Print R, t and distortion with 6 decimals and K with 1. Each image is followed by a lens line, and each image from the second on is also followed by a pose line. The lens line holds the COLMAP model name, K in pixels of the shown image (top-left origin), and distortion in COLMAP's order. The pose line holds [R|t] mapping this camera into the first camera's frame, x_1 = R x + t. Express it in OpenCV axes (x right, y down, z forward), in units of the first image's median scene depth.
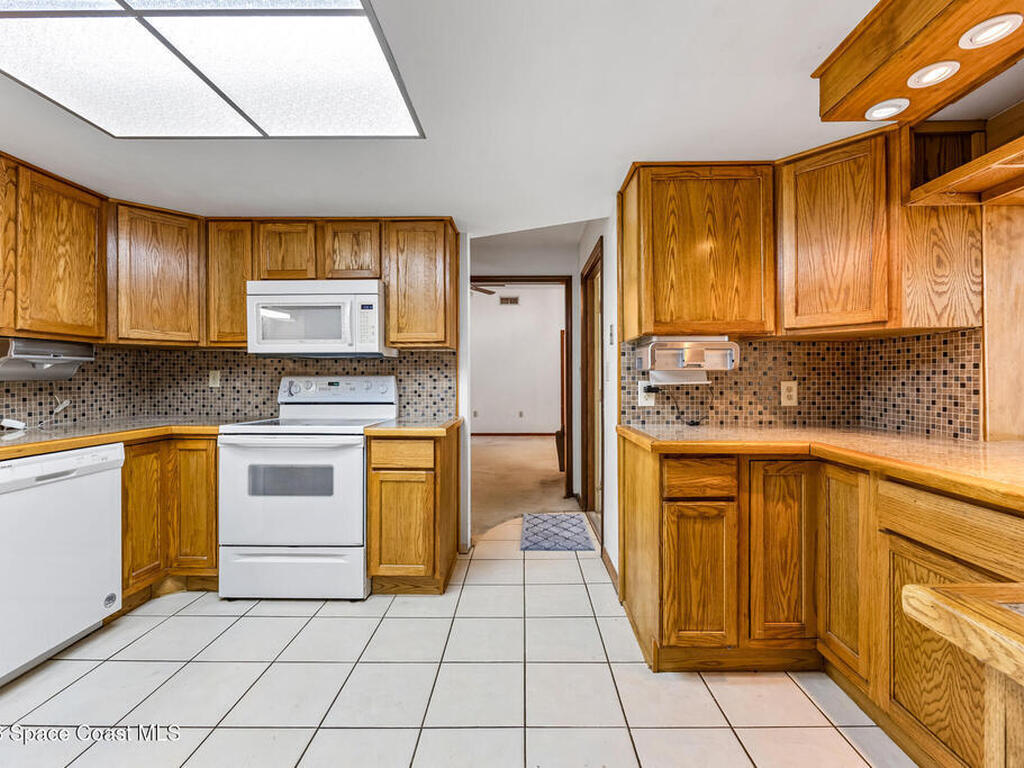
lens RADIAL K [[437.3, 0, 520.3], [0, 437.3, 377.3], [0, 0, 1]] dist [-0.005773, 0.001294]
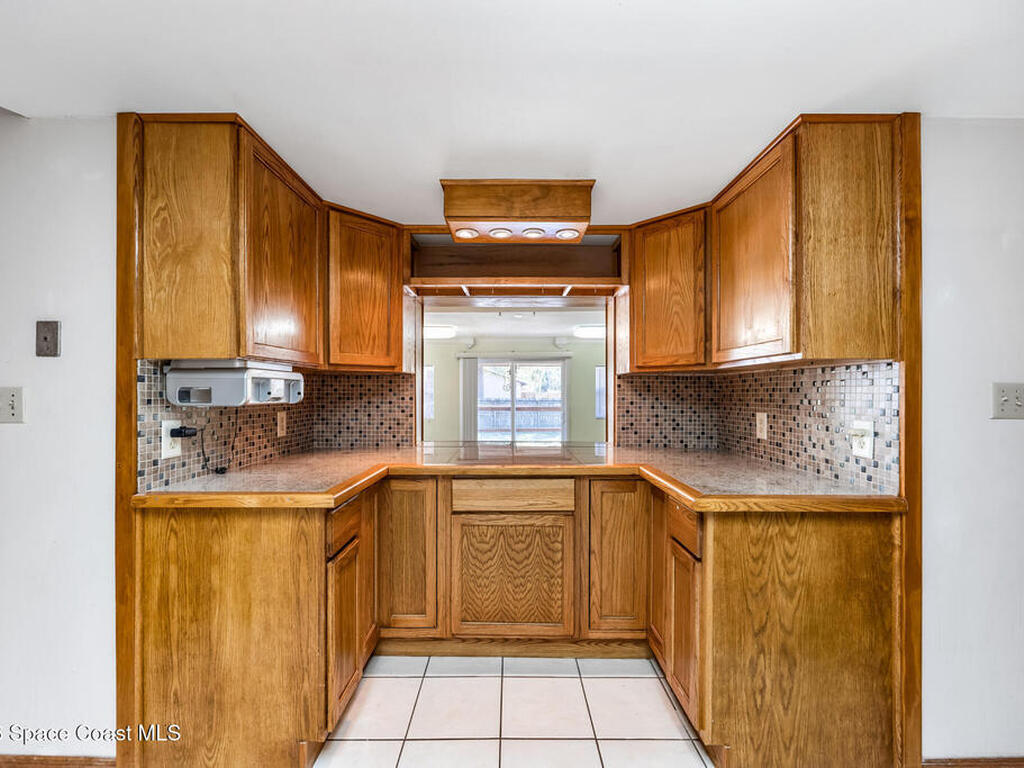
lens RADIAL K [[437.3, 0, 510.5], [0, 437.3, 390.3], [0, 0, 1]] dist [-0.005773, 0.001294]
pose [[-0.004388, 0.007406, 0.999963, -0.421204], [-0.001990, 0.999971, -0.007415, -0.036435], [-0.999988, -0.002022, -0.004373, 0.522006]]
